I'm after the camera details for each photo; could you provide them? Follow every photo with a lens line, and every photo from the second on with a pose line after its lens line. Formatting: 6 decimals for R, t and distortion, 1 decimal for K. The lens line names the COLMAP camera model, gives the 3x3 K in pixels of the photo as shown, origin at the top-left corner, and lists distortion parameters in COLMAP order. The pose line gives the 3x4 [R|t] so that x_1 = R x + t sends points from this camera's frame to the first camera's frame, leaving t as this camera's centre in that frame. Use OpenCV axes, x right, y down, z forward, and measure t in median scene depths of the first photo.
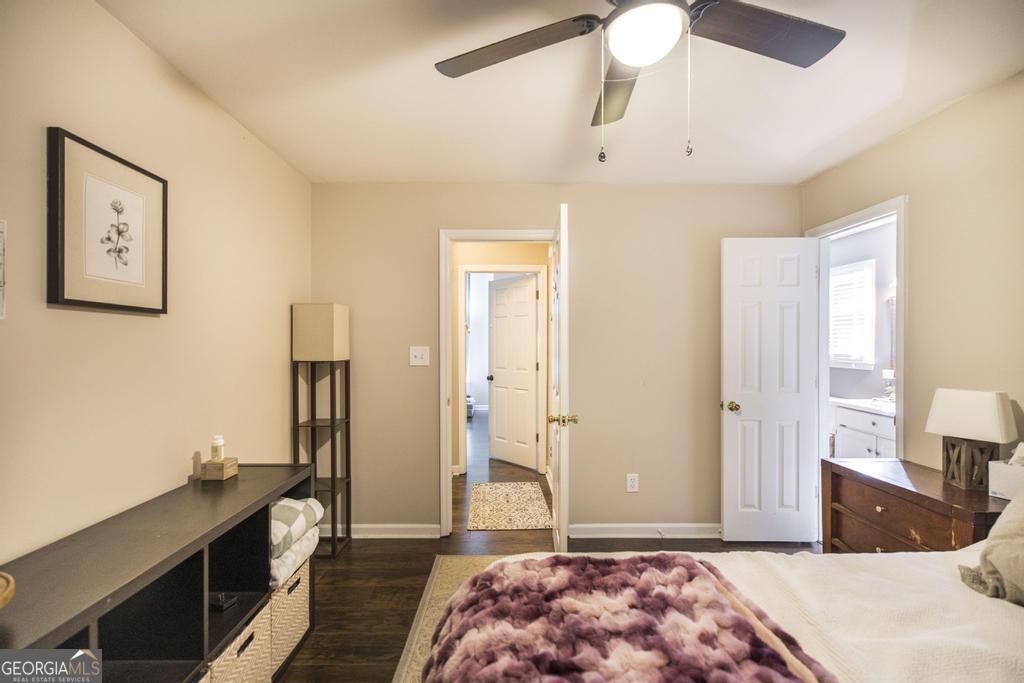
lens RADIAL K [[431.9, 0, 510.4], [0, 431.9, 337.8], [0, 0, 1]] dist [-0.001322, -0.000044]
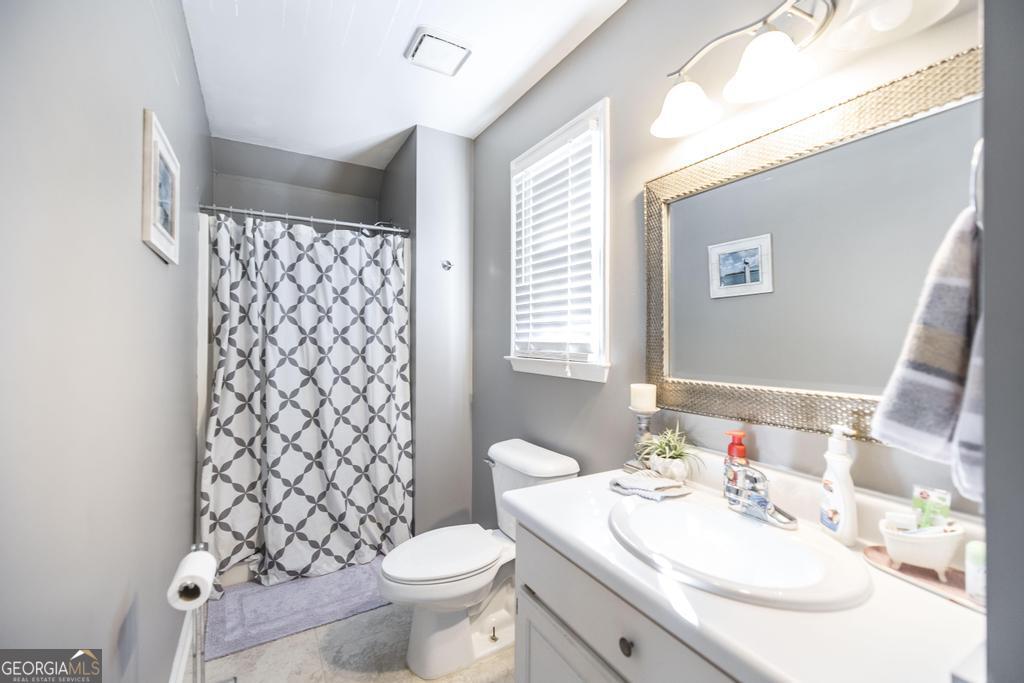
lens RADIAL K [[431.9, 0, 510.4], [0, 431.9, 337.8], [0, 0, 1]] dist [-0.001322, -0.000044]
pose [[0.869710, -0.010437, 0.493453, 0.571290], [0.004458, 0.999902, 0.013291, 0.028894], [-0.493543, -0.009360, 0.869671, 0.702372]]
